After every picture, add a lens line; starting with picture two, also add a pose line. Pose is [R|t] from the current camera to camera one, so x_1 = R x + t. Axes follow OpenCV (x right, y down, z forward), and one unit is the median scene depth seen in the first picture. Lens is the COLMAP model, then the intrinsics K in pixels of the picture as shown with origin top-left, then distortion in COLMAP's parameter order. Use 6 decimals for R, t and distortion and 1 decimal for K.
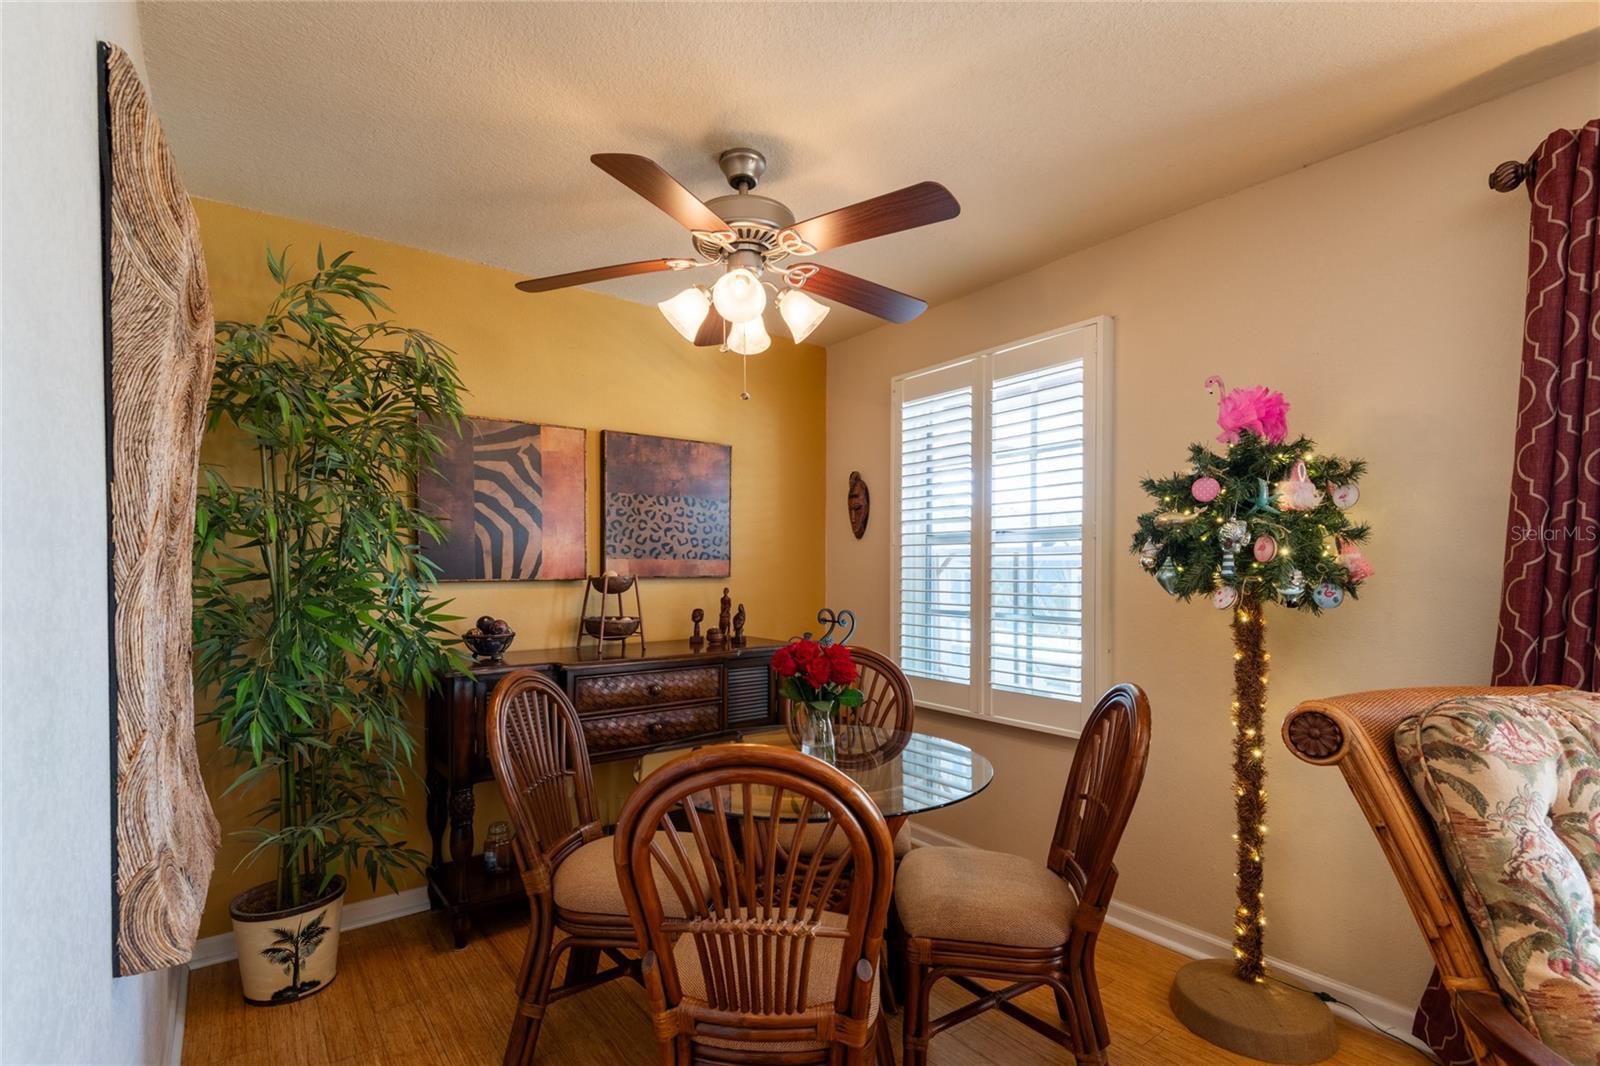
lens RADIAL K [[740.8, 0, 798.4], [0, 740.8, 580.0], [0, 0, 1]] dist [0.034669, -0.019485]
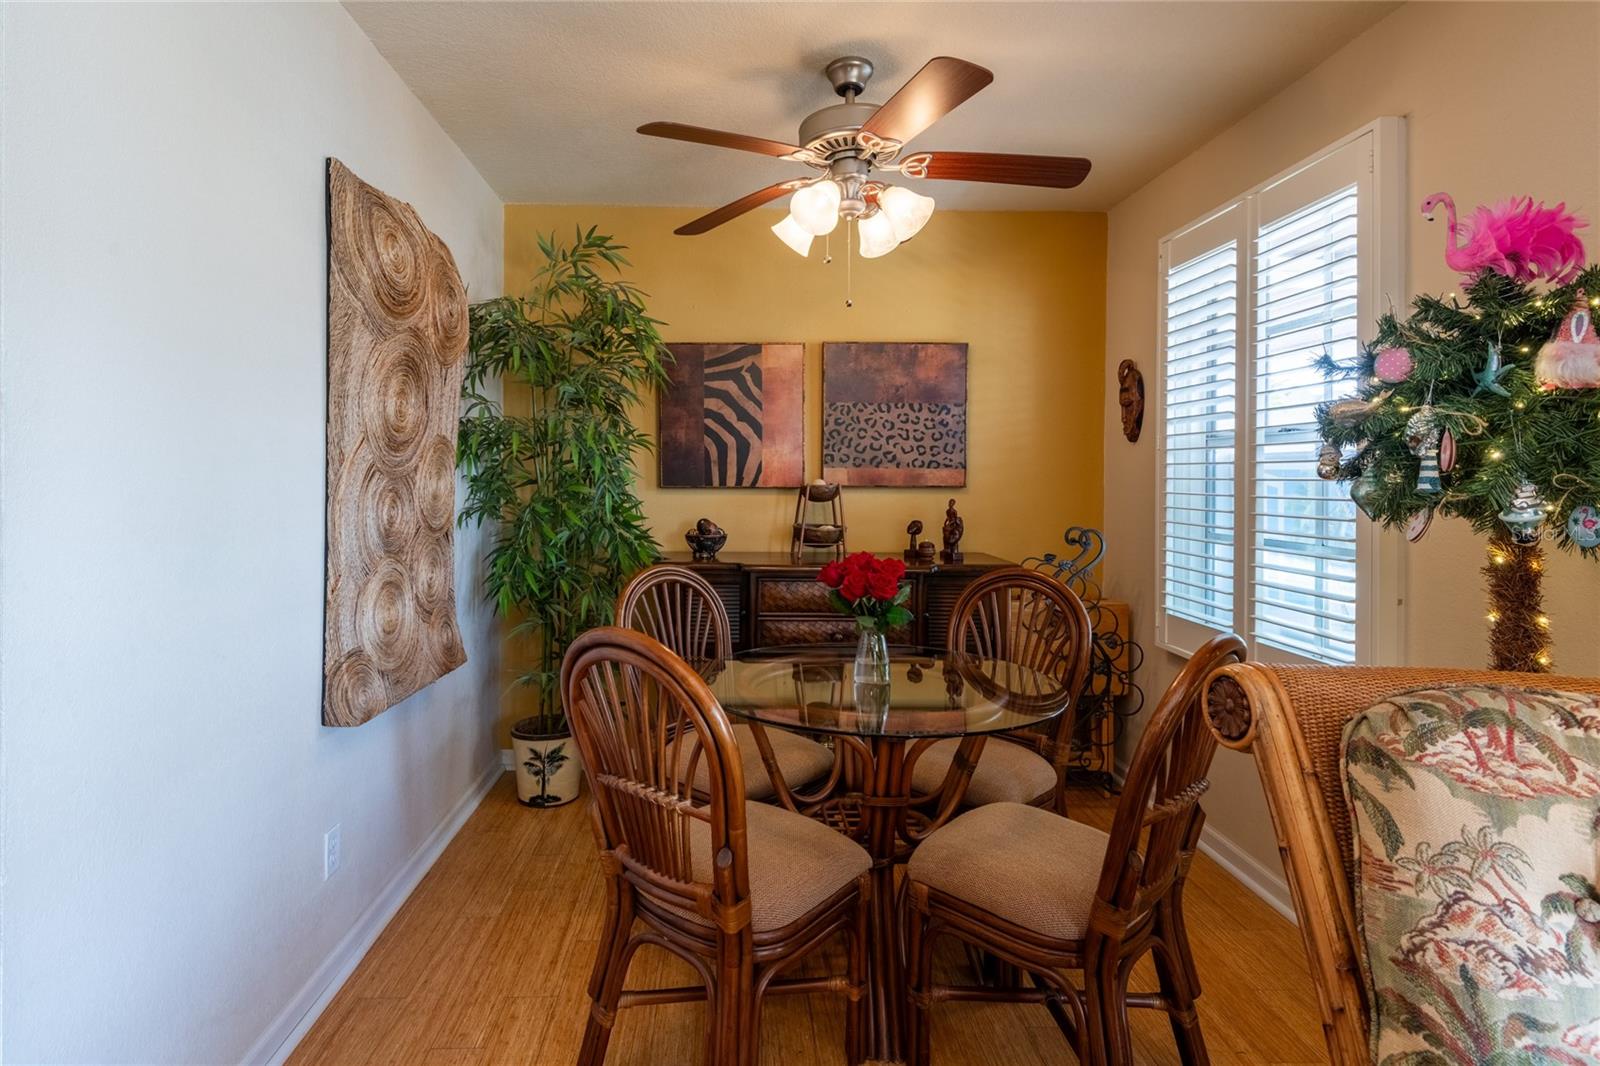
lens RADIAL K [[821.4, 0, 748.0], [0, 821.4, 475.7], [0, 0, 1]] dist [0.039752, -0.021331]
pose [[0.809088, 0.003542, -0.587677, 0.453945], [-0.014102, 0.999811, -0.013388, -0.001398], [0.587518, 0.019119, 0.808985, 0.036353]]
